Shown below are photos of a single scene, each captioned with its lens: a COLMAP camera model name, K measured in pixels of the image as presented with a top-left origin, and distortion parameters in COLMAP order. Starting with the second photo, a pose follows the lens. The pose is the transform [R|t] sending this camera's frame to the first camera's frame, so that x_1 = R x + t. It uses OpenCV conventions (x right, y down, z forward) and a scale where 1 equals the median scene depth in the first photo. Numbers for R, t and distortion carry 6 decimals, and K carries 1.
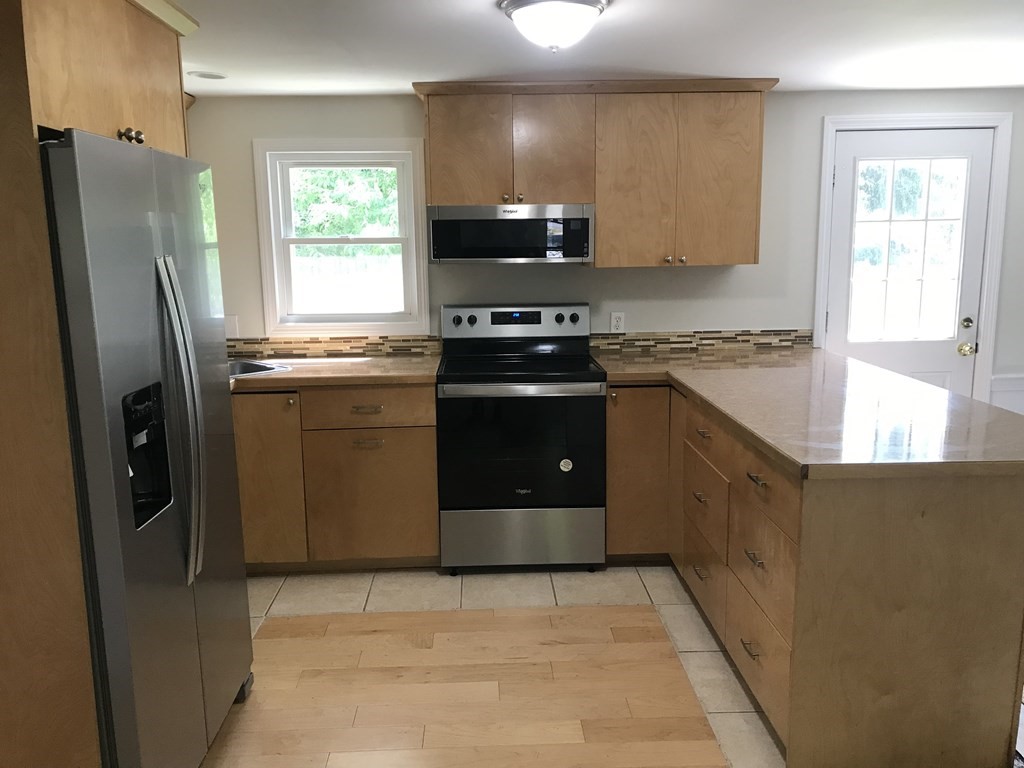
lens RADIAL K [[828.0, 0, 512.0], [0, 828.0, 384.0], [0, 0, 1]] dist [0.114498, -0.197874]
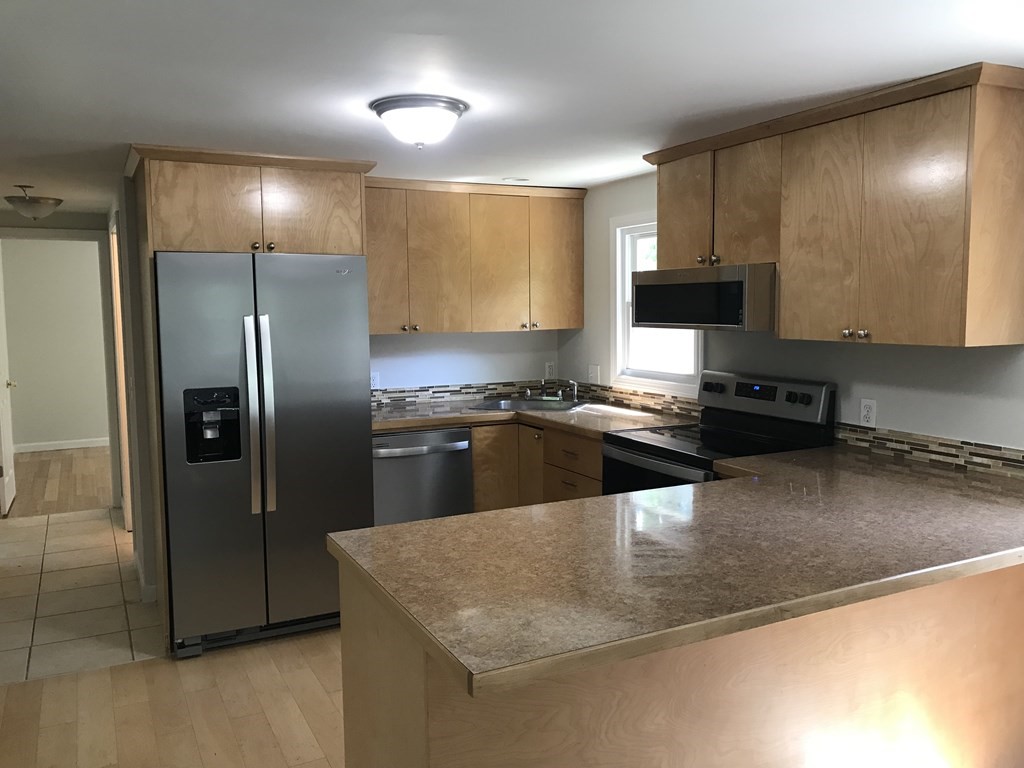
lens RADIAL K [[828.0, 0, 512.0], [0, 828.0, 384.0], [0, 0, 1]] dist [0.114498, -0.197874]
pose [[0.429438, 0.097976, -0.897766, 0.674287], [-0.154701, 0.987384, 0.033756, -0.075934], [0.889747, 0.124389, 0.439178, 0.371805]]
